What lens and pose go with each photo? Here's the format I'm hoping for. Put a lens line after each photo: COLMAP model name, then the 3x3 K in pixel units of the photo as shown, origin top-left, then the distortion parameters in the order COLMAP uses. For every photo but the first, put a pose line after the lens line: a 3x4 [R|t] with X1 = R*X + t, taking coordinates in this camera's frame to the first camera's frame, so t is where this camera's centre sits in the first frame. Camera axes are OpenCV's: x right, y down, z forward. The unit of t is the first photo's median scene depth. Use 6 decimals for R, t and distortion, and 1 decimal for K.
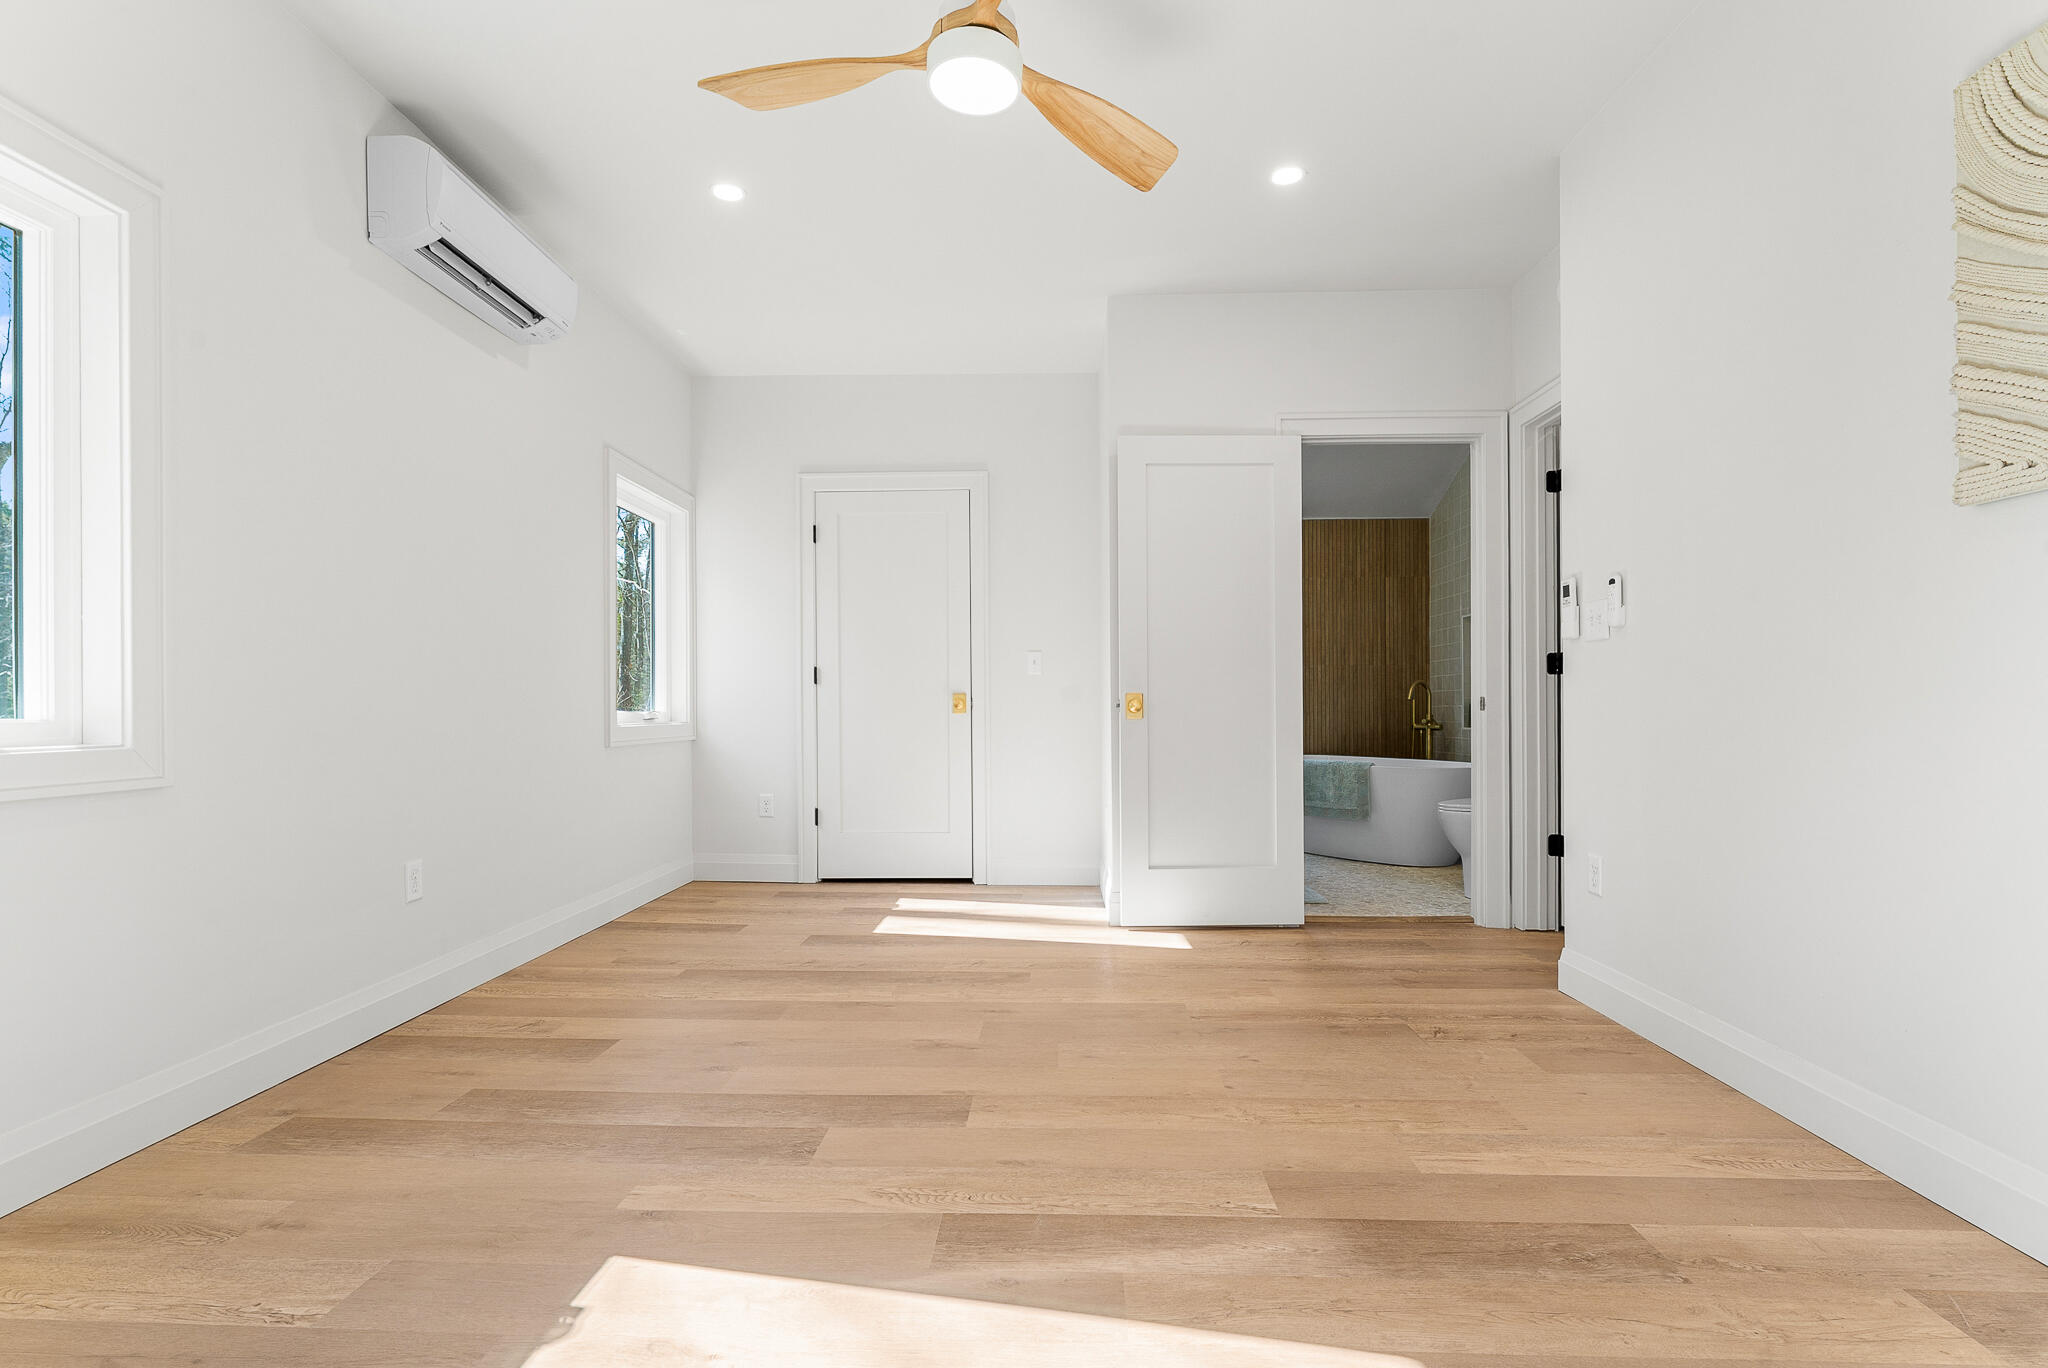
lens RADIAL K [[973.5, 0, 1027.1], [0, 973.5, 701.5], [0, 0, 1]] dist [0.000123, -0.000723]
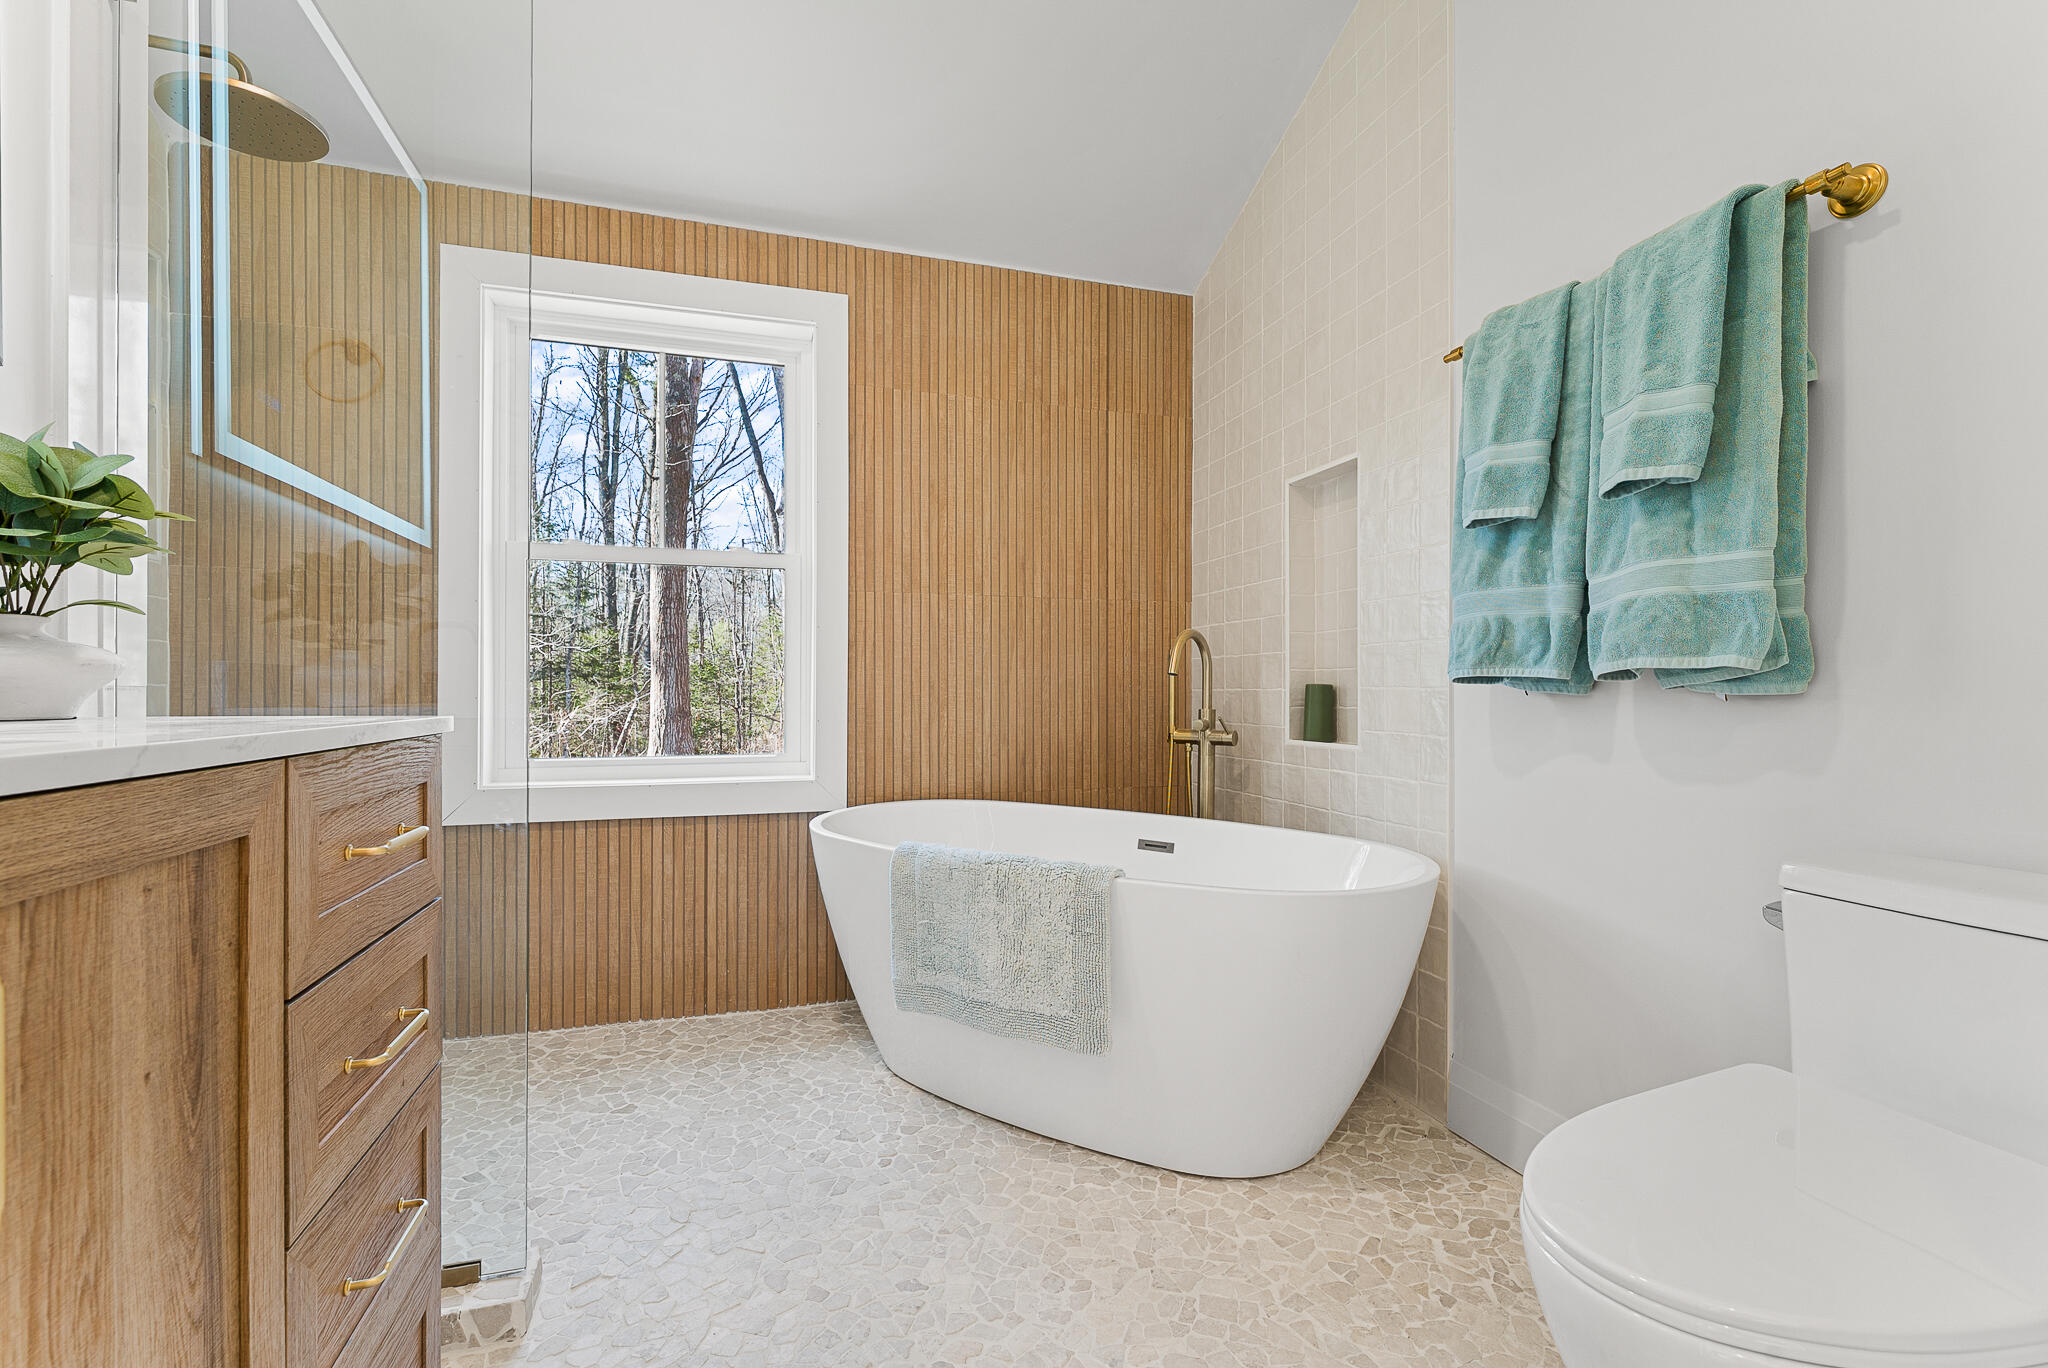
lens RADIAL K [[890.4, 0, 1022.2], [0, 890.4, 690.5], [0, 0, 1]] dist [-0.001962, 0.001111]
pose [[0.945418, 0.005094, 0.325820, 0.305097], [-0.006878, 0.999967, 0.004325, 0.006444], [-0.325787, -0.006330, 0.945422, 0.972169]]
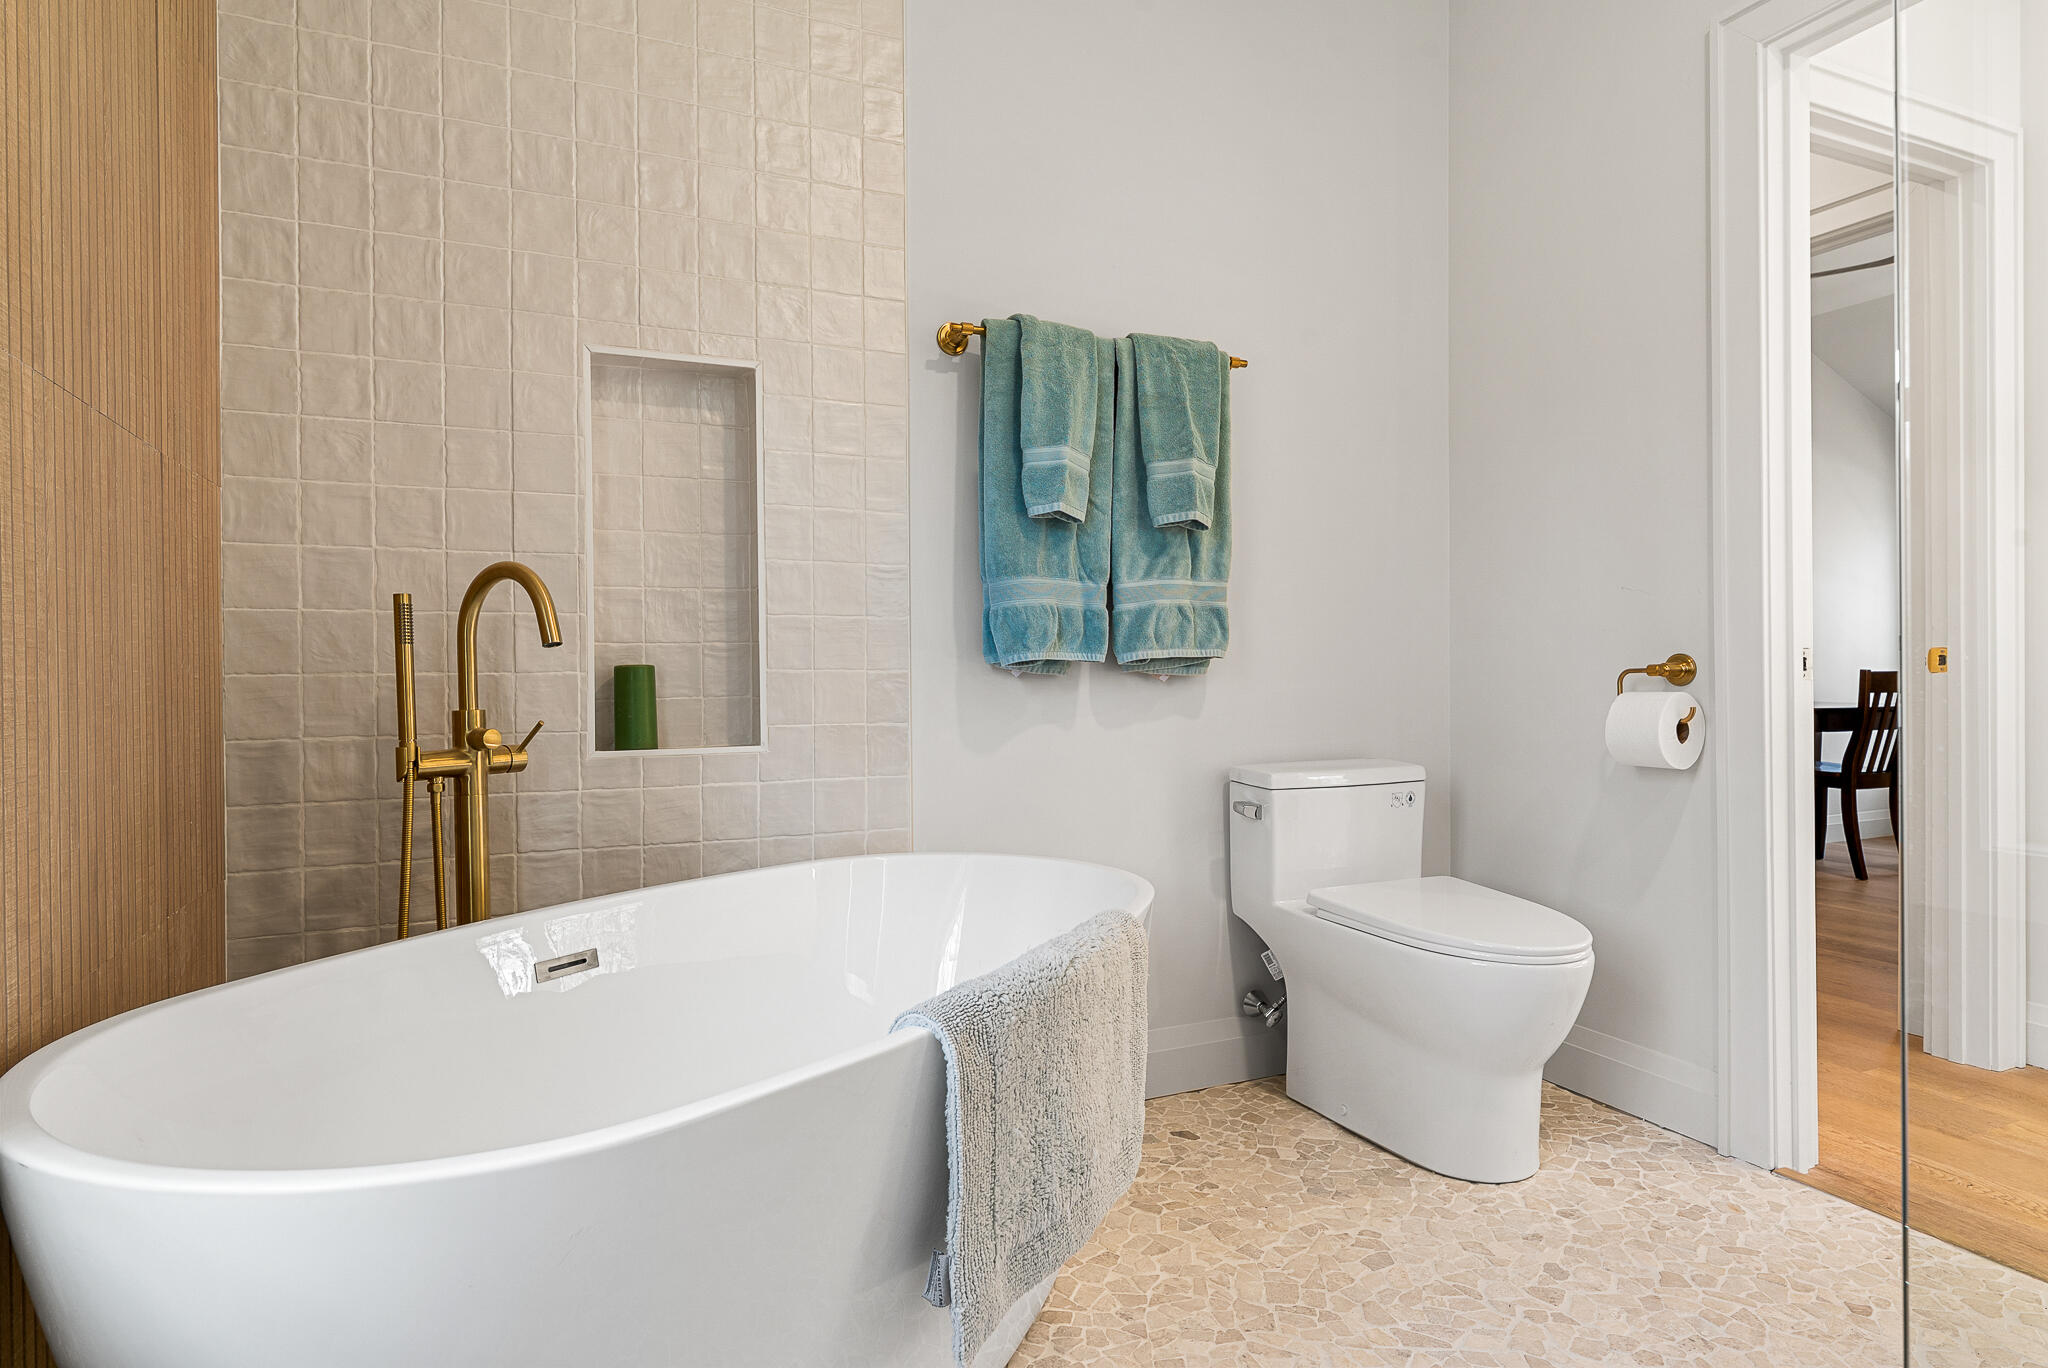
lens RADIAL K [[1134.8, 0, 1023.9], [0, 1134.8, 682.7], [0, 0, 1]] dist [-0.002842, 0.003188]
pose [[-0.443434, 0.001154, 0.896306, 0.156936], [0.001540, 0.999999, -0.000526, 0.011430], [-0.896306, 0.001147, -0.443435, 1.505059]]
